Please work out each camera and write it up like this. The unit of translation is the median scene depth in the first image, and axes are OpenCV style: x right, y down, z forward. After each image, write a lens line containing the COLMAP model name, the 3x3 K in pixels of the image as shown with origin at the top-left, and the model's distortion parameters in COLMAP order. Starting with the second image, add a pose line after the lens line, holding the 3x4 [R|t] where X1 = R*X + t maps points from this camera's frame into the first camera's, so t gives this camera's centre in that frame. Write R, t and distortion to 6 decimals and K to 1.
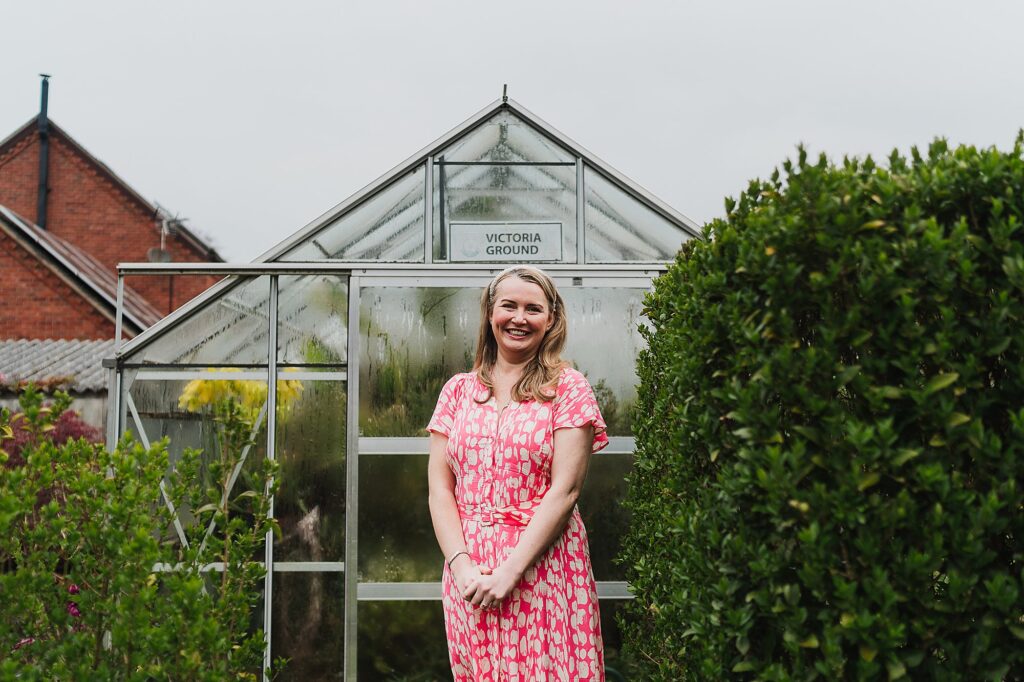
lens RADIAL K [[981.1, 0, 512.0], [0, 981.1, 341.0], [0, 0, 1]] dist [-0.008362, -0.004065]
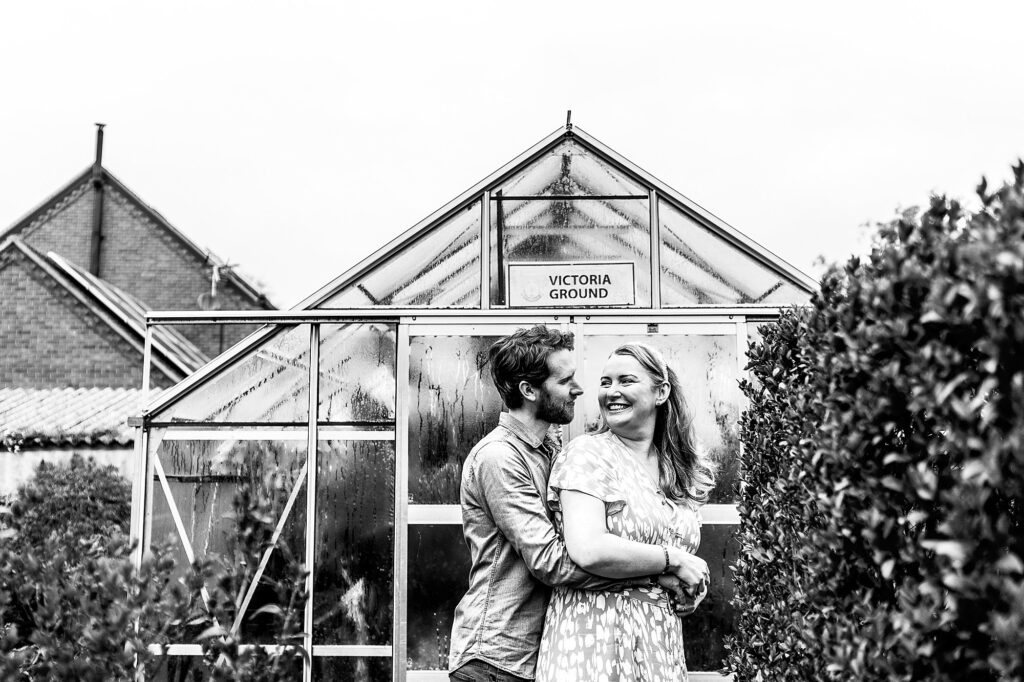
lens RADIAL K [[981.1, 0, 512.0], [0, 981.1, 341.0], [0, 0, 1]] dist [-0.008362, -0.004065]
pose [[0.998733, -0.006456, -0.049899, -0.016635], [0.004244, 0.999009, -0.044313, -0.010145], [0.050136, 0.044045, 0.997771, 0.108766]]
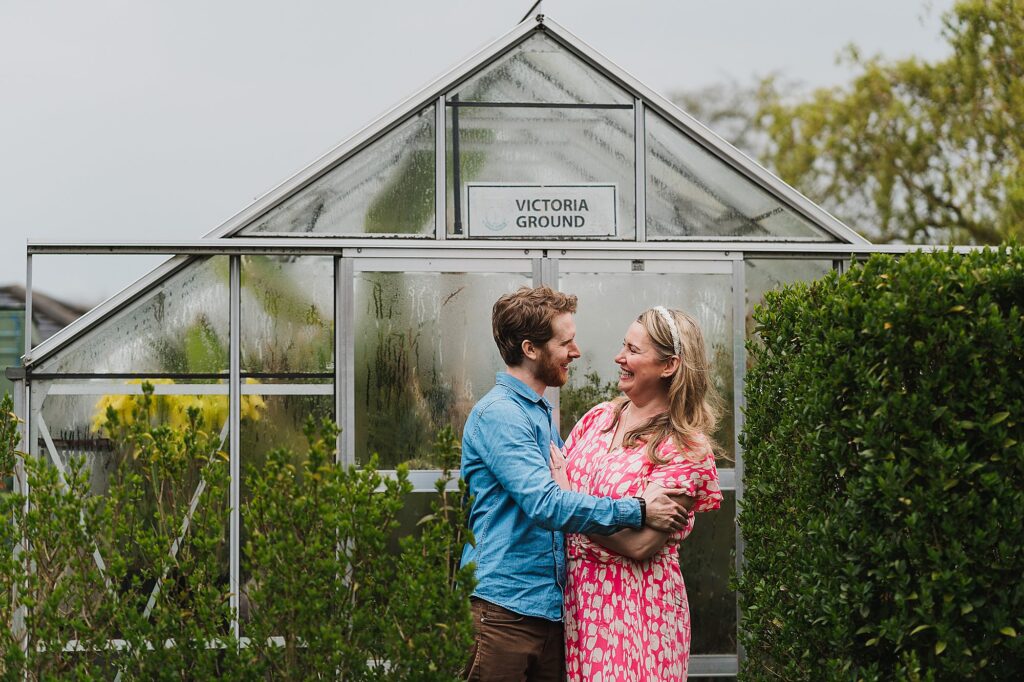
lens RADIAL K [[2599.6, 0, 512.5], [0, 2599.6, 312.9], [0, 0, 1]] dist [0.001543, -0.016778]
pose [[0.993065, 0.002613, 0.117536, -0.271505], [-0.005776, 0.999630, 0.026582, -0.077913], [-0.117423, -0.027077, 0.992713, -1.010036]]
